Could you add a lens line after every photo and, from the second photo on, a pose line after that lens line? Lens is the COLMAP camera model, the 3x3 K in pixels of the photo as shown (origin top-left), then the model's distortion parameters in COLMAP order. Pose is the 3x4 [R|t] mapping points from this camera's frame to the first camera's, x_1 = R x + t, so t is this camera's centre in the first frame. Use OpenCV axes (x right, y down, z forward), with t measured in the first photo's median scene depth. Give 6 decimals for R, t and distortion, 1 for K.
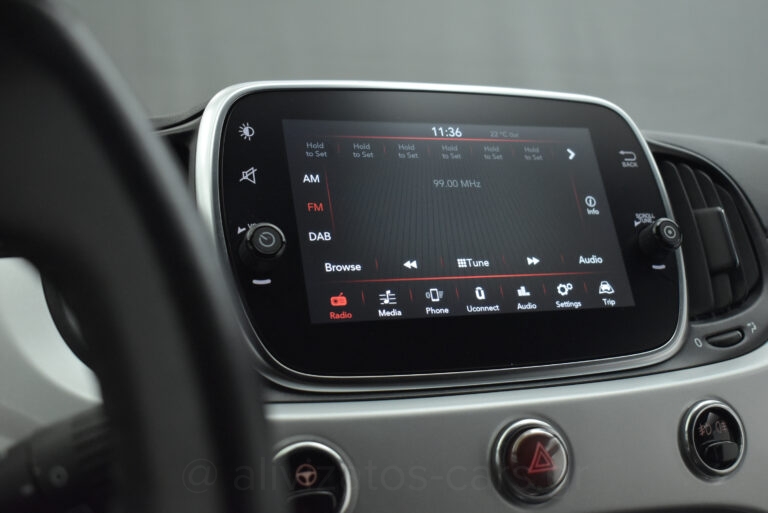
lens RADIAL K [[972.9, 0, 380.5], [0, 972.9, 256.1], [0, 0, 1]] dist [-0.046907, 0.000000]
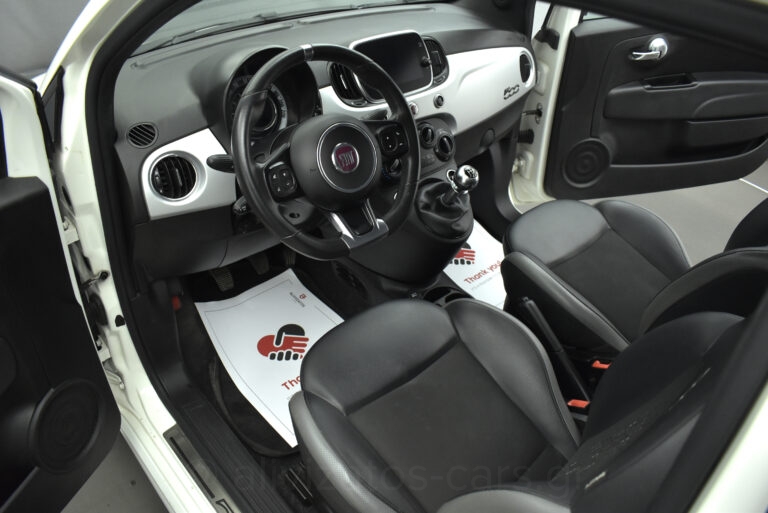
lens RADIAL K [[607.3, 0, 387.6], [0, 607.3, 264.1], [0, 0, 1]] dist [-0.100612, 0.011420]
pose [[0.937100, -0.203481, 0.283620, -1.095457], [0.041804, 0.872092, 0.487552, -0.688274], [-0.346550, -0.445028, 0.825744, -2.154045]]
